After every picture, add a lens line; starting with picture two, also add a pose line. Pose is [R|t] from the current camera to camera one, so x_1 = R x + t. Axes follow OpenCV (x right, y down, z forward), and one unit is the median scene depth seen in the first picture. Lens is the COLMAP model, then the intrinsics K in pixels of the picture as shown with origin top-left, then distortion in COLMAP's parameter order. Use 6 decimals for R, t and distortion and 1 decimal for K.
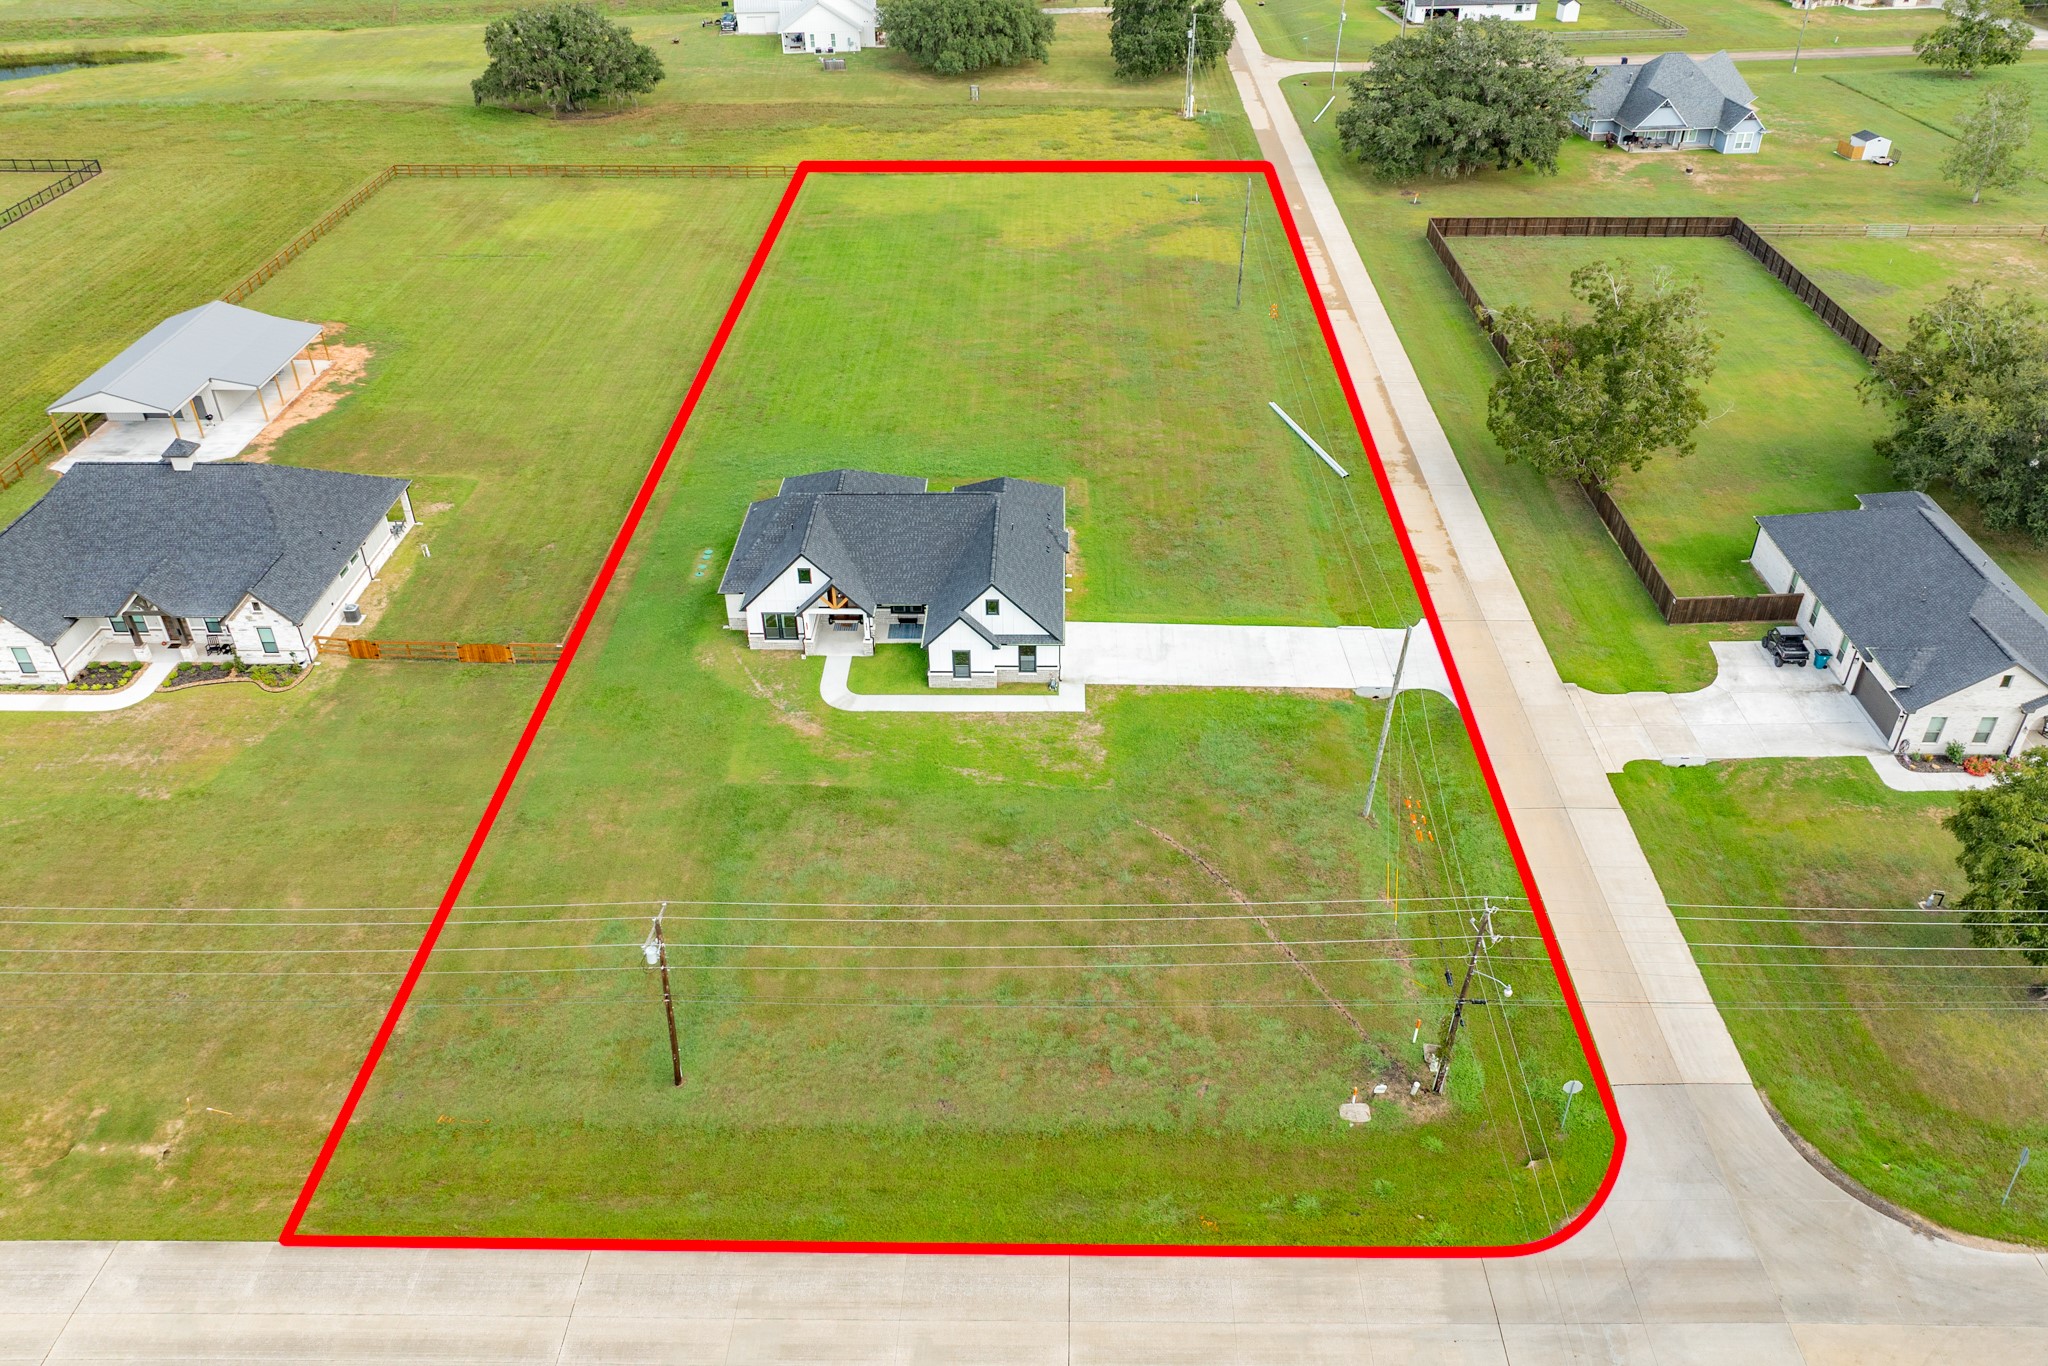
lens RADIAL K [[1454.7, 0, 1053.8], [0, 1454.7, 674.9], [0, 0, 1]] dist [-0.001344, 0.000566]
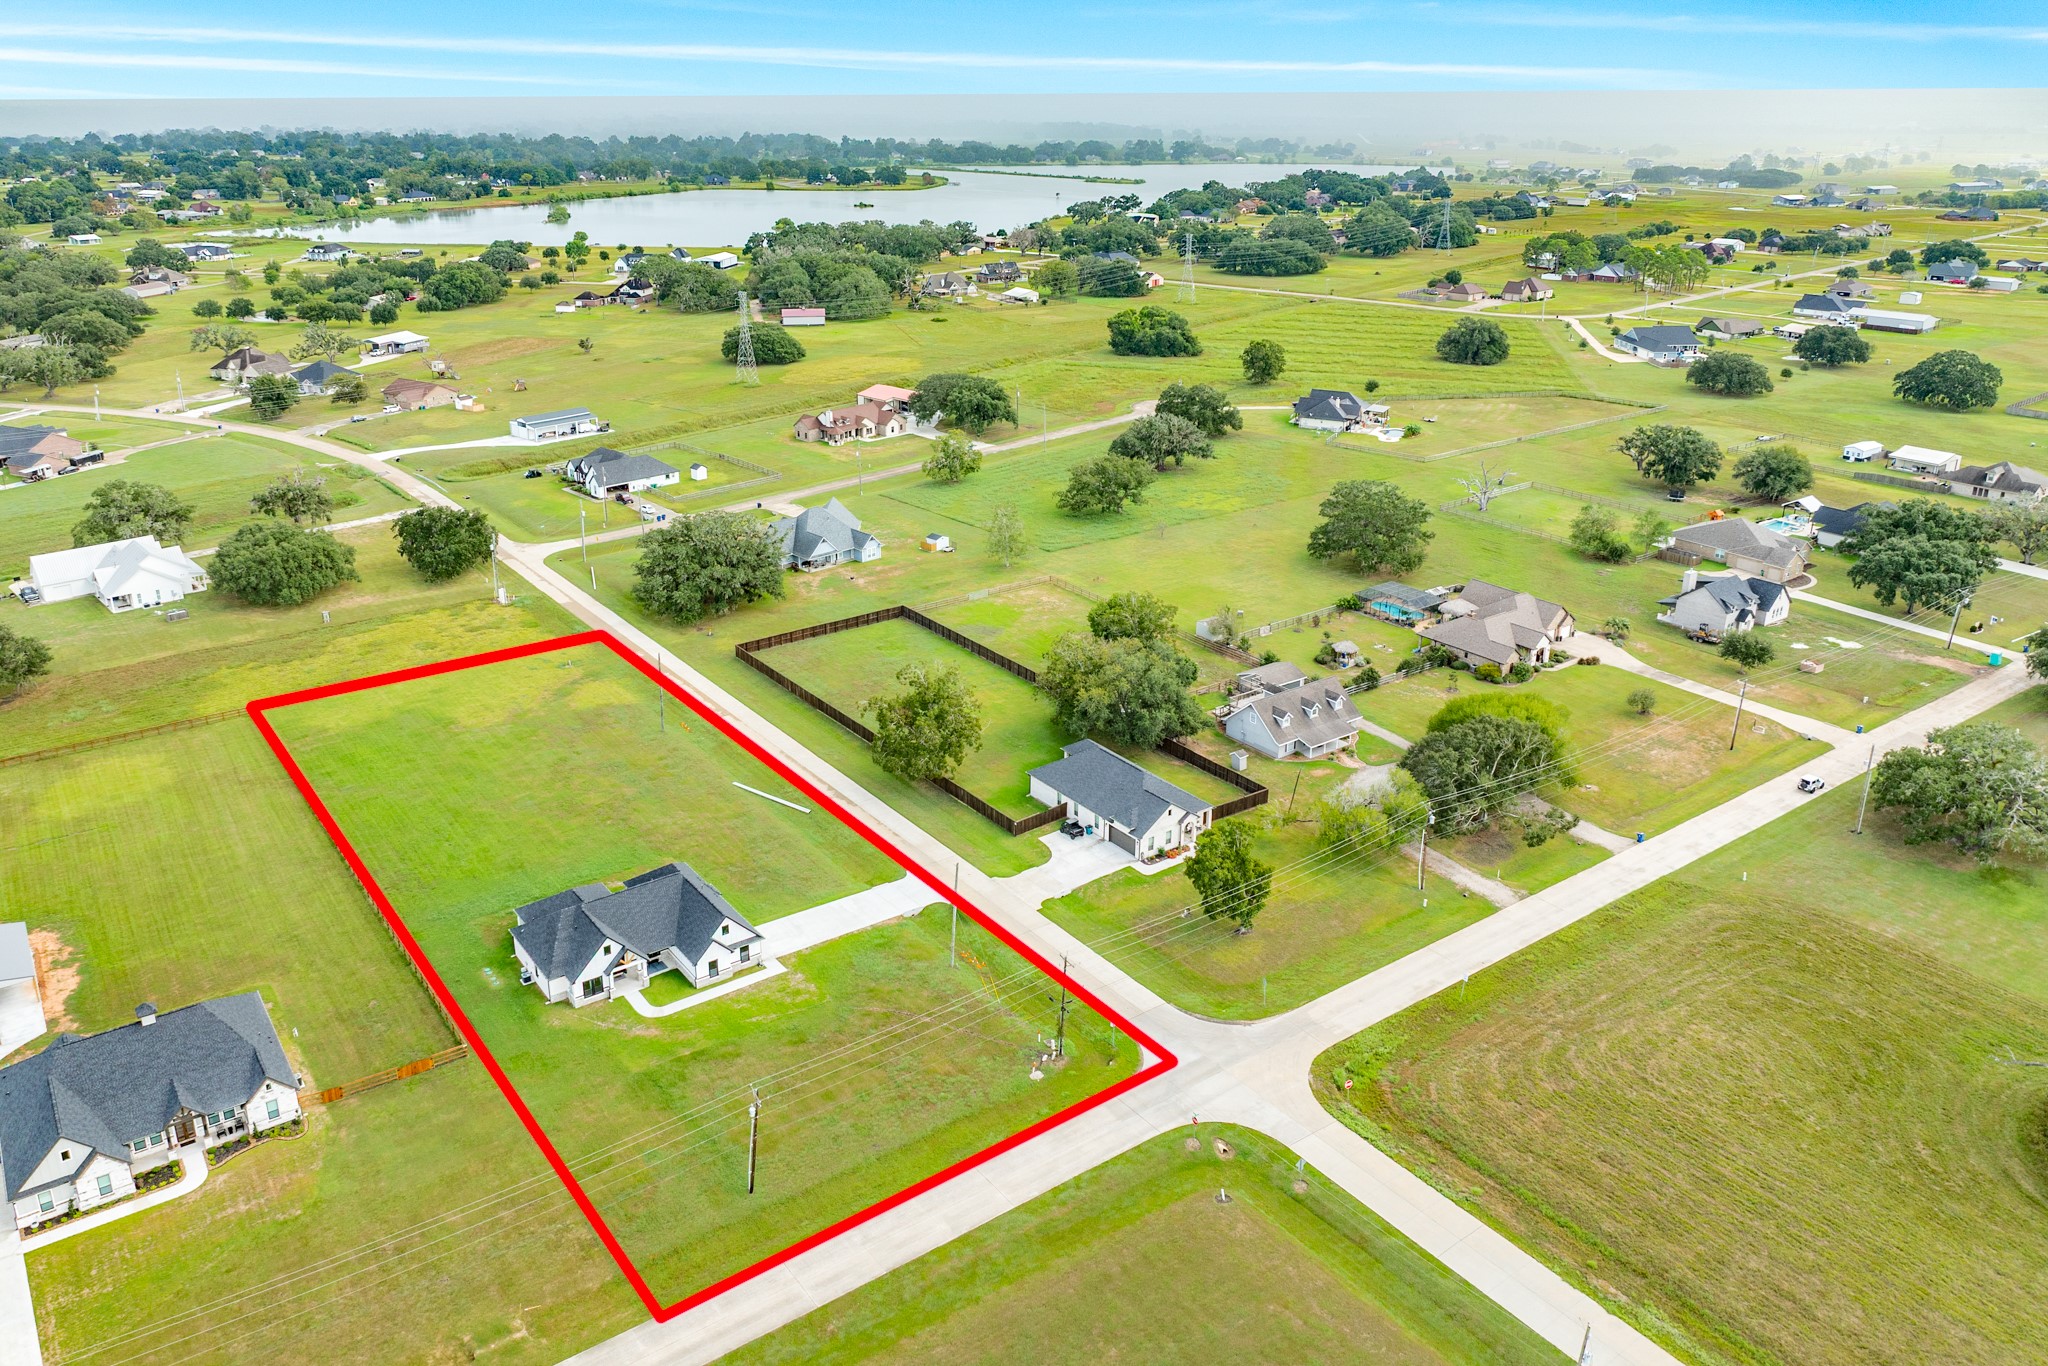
lens RADIAL K [[1449.9, 0, 945.6], [0, 1449.9, 687.7], [0, 0, 1]] dist [-0.012492, -0.004702]
pose [[0.819910, -0.224895, 0.526469, -0.563153], [0.336028, 0.933585, -0.124516, -0.009977], [-0.463500, 0.279000, 0.841027, -0.565272]]
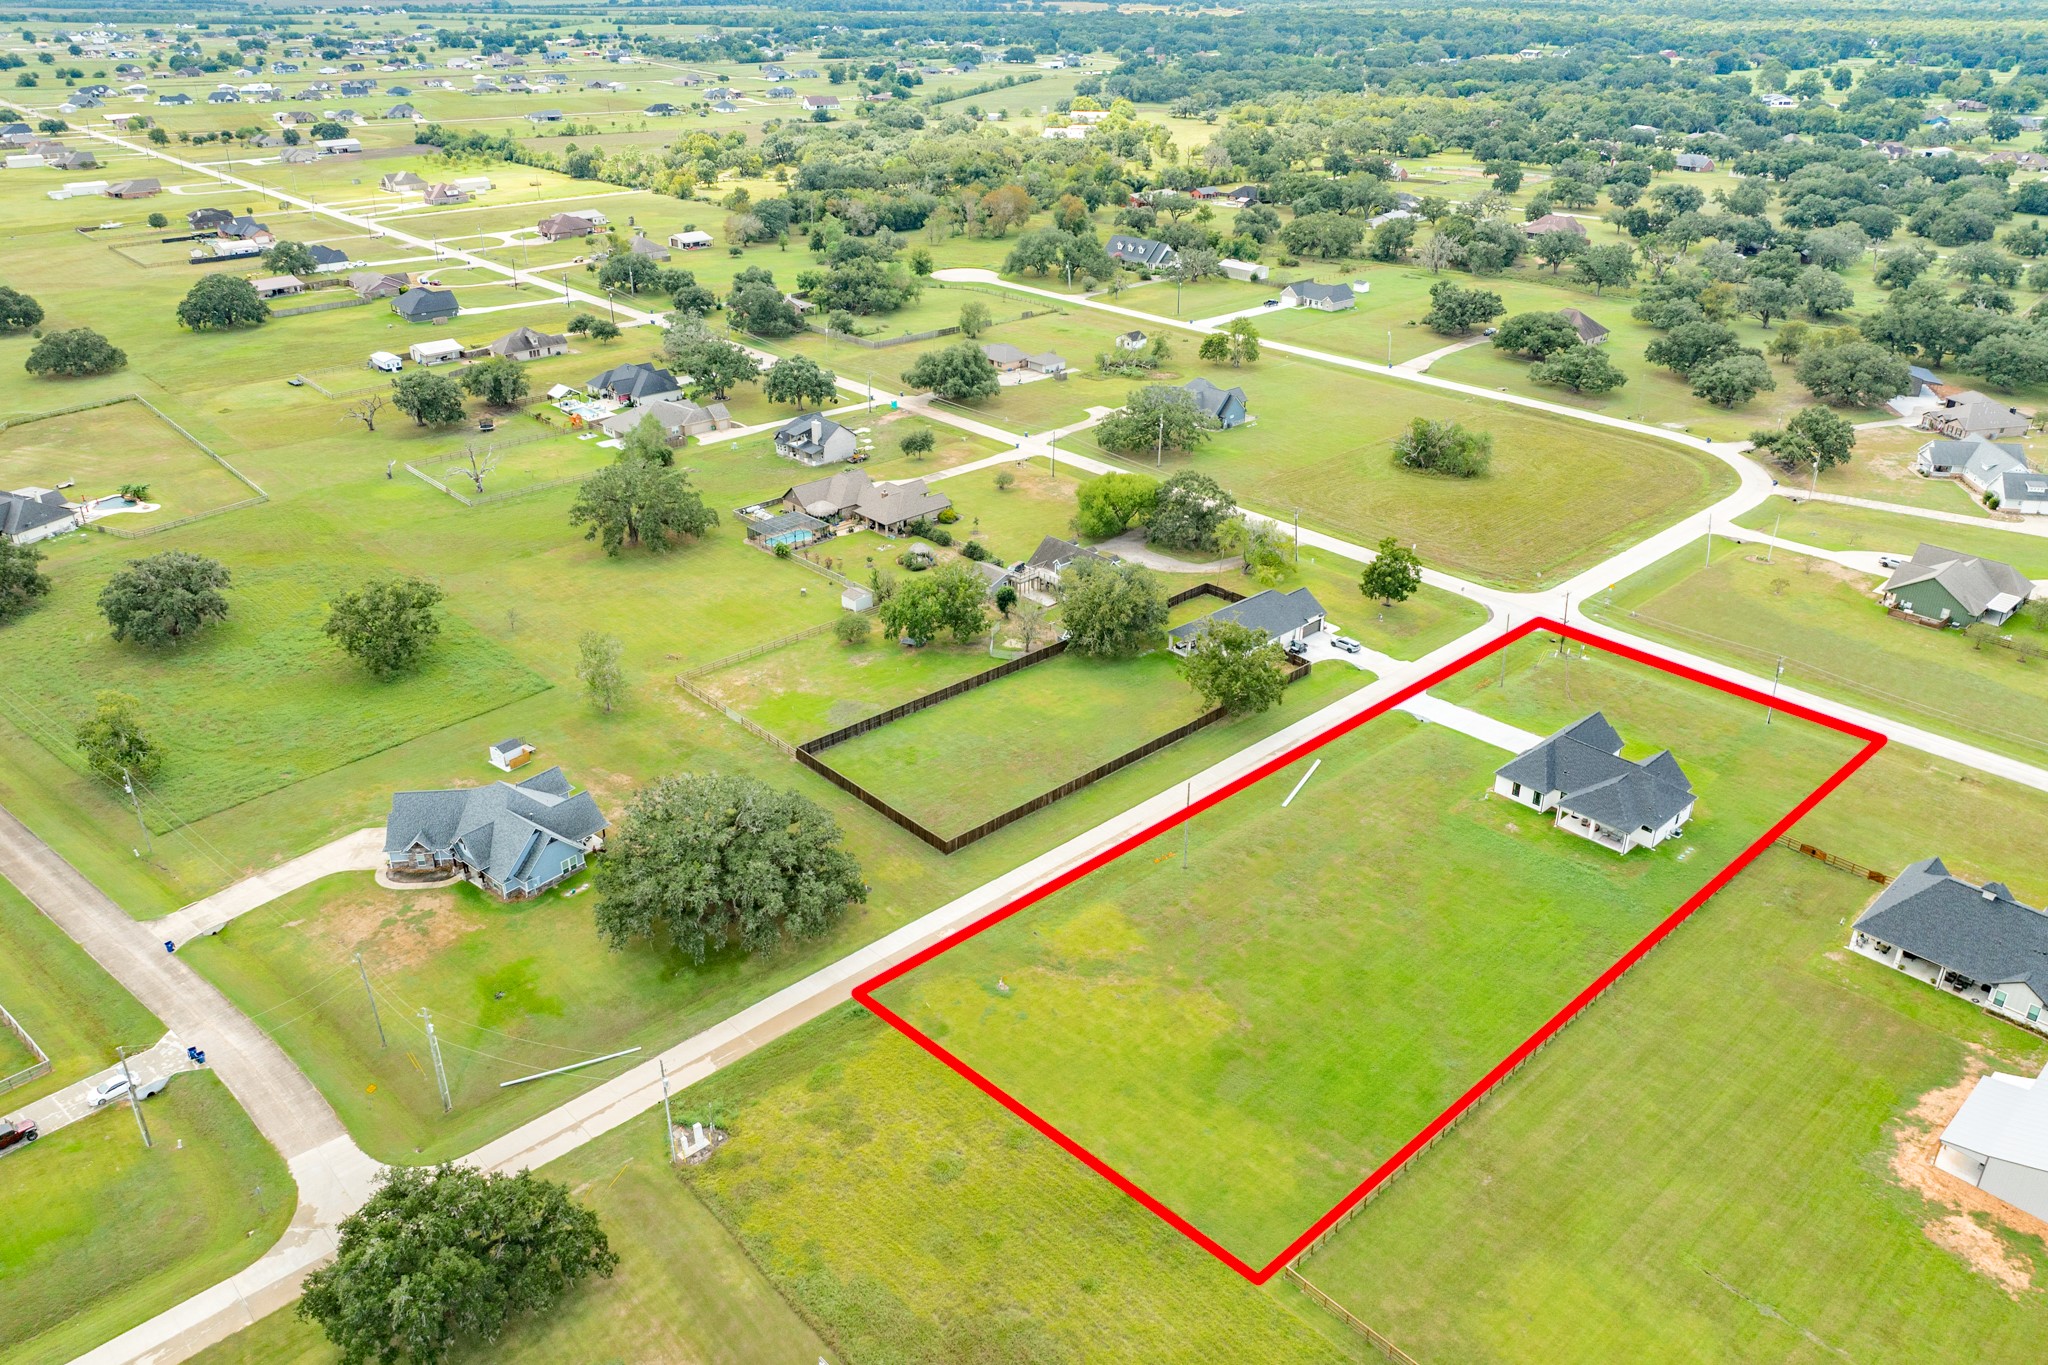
lens RADIAL K [[1454.7, 0, 1053.8], [0, 1454.7, 674.4], [0, 0, 1]] dist [-0.001344, 0.000566]
pose [[-0.696345, -0.320367, 0.642238, -0.770066], [0.413463, 0.552369, 0.723834, -1.798551], [-0.586645, 0.769580, -0.252180, 1.700232]]
